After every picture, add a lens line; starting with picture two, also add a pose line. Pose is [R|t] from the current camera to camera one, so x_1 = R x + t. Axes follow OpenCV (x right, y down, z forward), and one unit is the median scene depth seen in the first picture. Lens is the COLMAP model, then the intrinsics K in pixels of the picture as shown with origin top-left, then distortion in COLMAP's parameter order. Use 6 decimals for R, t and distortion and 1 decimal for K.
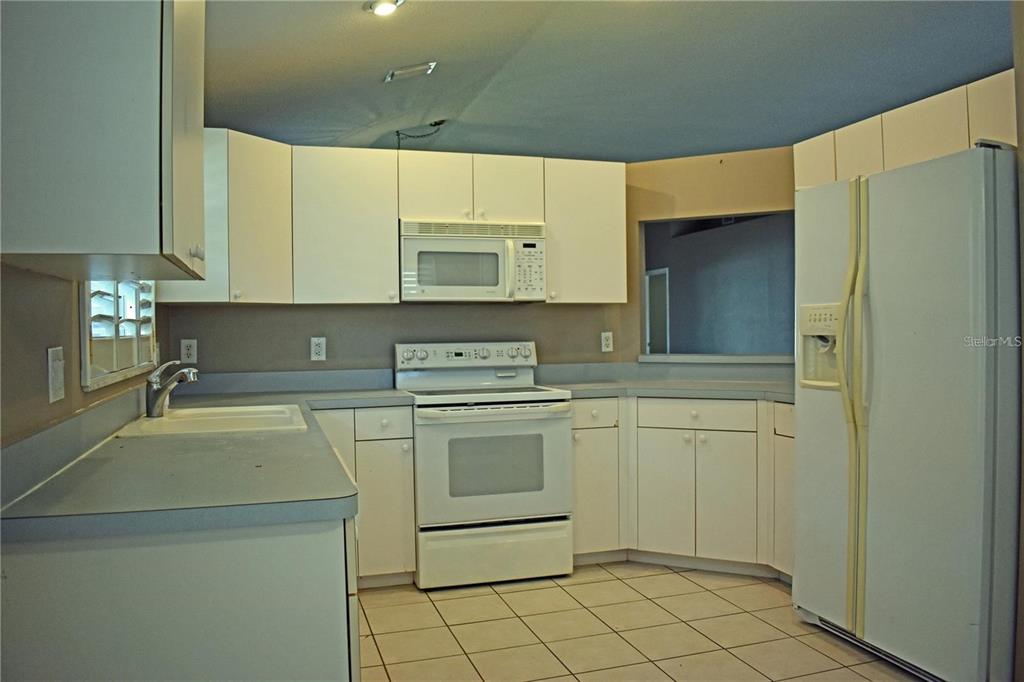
lens RADIAL K [[797.4, 0, 512.0], [0, 797.4, 341.0], [0, 0, 1]] dist [-0.094445, 0.012525]
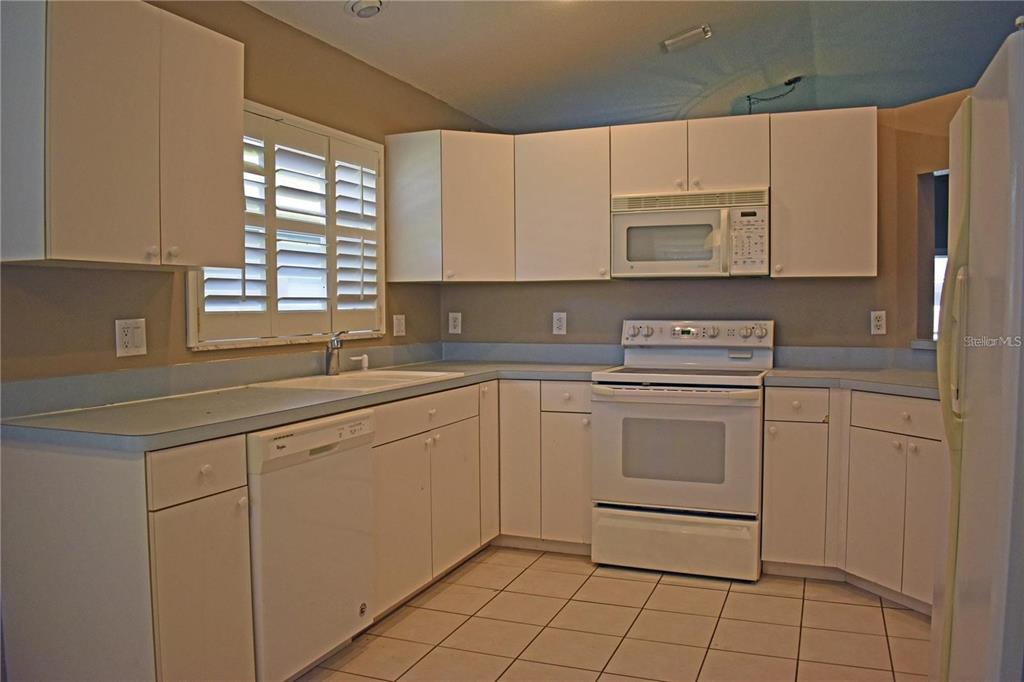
lens RADIAL K [[797.4, 0, 512.0], [0, 797.4, 341.0], [0, 0, 1]] dist [-0.094445, 0.012525]
pose [[0.773353, 0.035397, -0.632986, 0.391612], [-0.013299, 0.999126, 0.039623, -0.008044], [0.633836, -0.022225, 0.773148, 0.138486]]
